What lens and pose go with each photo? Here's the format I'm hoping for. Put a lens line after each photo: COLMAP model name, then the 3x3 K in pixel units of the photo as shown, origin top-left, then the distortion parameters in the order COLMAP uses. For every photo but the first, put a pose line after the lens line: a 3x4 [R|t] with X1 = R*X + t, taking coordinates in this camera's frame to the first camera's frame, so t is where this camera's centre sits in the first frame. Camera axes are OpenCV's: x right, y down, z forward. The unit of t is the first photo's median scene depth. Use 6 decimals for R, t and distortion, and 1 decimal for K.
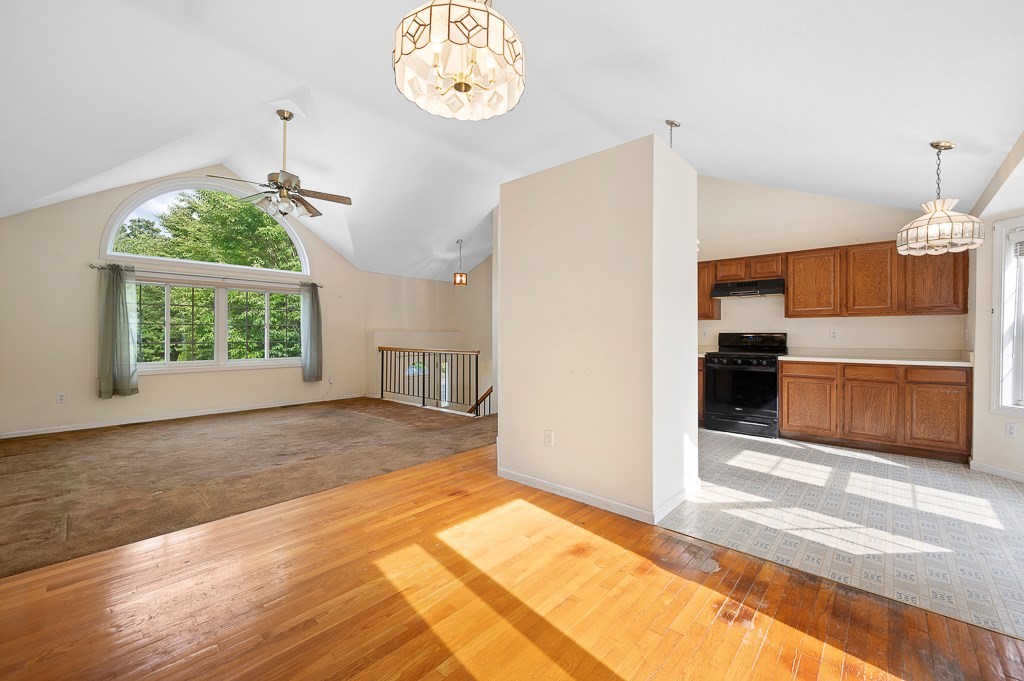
lens RADIAL K [[398.3, 0, 511.5], [0, 398.3, 335.9], [0, 0, 1]] dist [-0.004435, -0.000175]
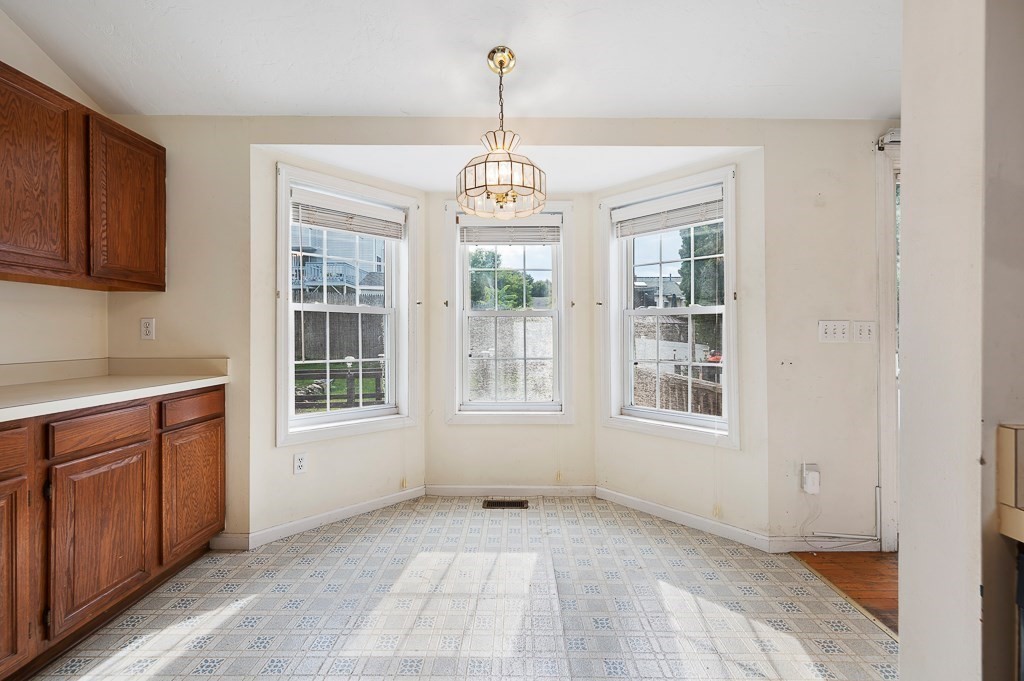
lens RADIAL K [[442.9, 0, 511.1], [0, 442.9, 336.9], [0, 0, 1]] dist [0.000506, -0.000292]
pose [[-0.676806, 0.000897, 0.736160, 0.622623], [0.003892, 0.999990, 0.002359, 0.009951], [-0.736151, 0.004462, -0.676803, 1.881526]]
